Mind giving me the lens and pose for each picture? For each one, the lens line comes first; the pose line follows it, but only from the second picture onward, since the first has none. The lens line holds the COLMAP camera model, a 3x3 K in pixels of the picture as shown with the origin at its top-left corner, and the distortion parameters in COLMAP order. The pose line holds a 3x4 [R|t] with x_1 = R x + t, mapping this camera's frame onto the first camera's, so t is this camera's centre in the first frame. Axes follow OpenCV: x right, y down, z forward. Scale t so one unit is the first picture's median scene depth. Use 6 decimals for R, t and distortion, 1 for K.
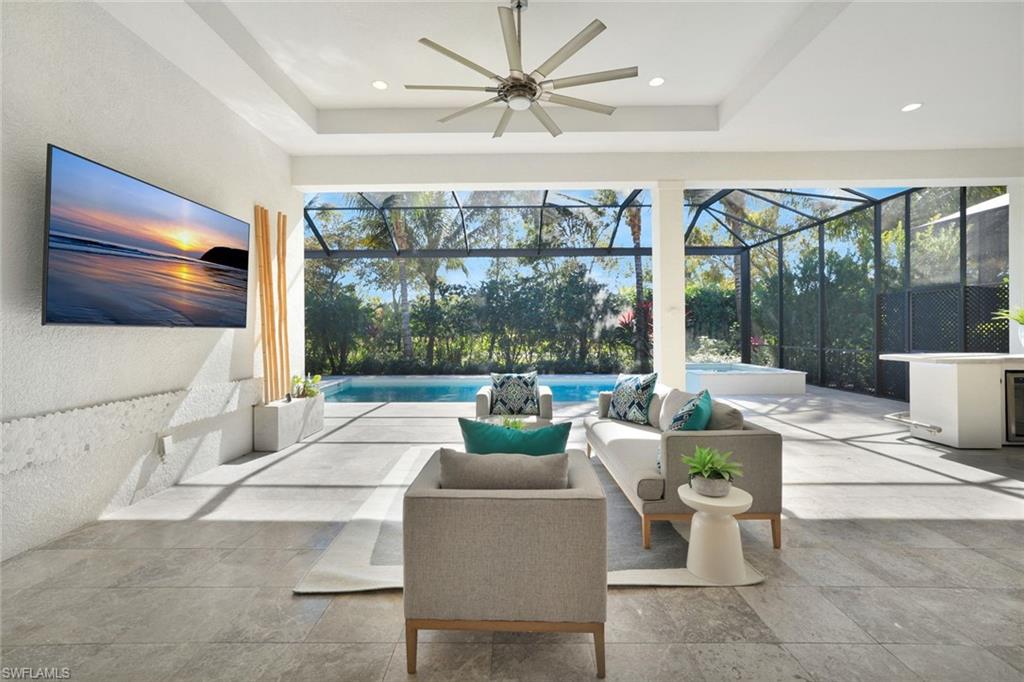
lens RADIAL K [[438.6, 0, 511.1], [0, 438.6, 329.4], [0, 0, 1]] dist [0.001496, 0.000581]
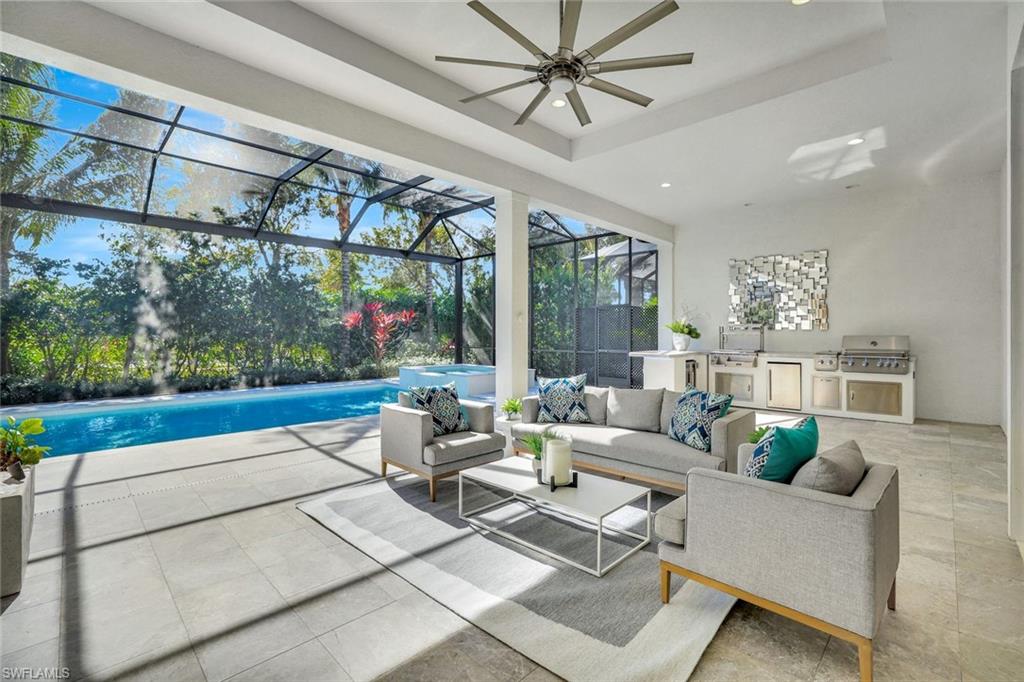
lens RADIAL K [[450.2, 0, 512.6], [0, 450.2, 335.4], [0, 0, 1]] dist [-0.019472, 0.000065]
pose [[0.699148, 0.004017, 0.714966, -0.462485], [-0.008251, 0.999963, 0.002450, 0.001053], [-0.714930, -0.007612, 0.699155, 0.275849]]
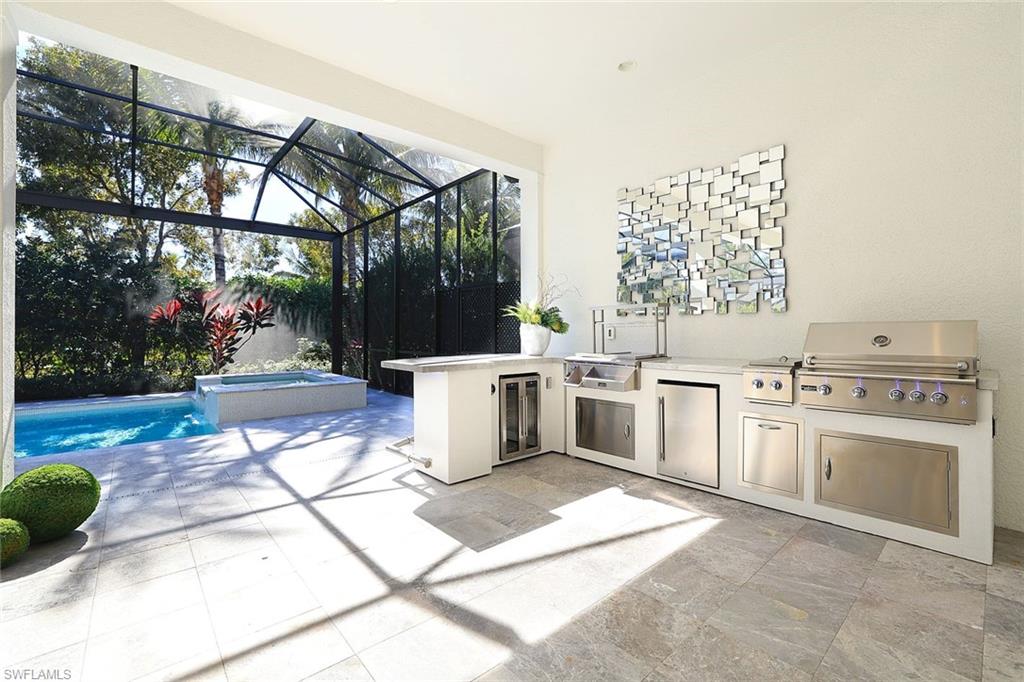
lens RADIAL K [[441.9, 0, 508.2], [0, 441.9, 332.5], [0, 0, 1]] dist [-0.039227, 0.011450]
pose [[0.756758, 0.003065, 0.653688, 0.550159], [-0.003225, 0.999994, -0.000955, 0.011131], [-0.653687, -0.001385, 0.756764, 0.333051]]
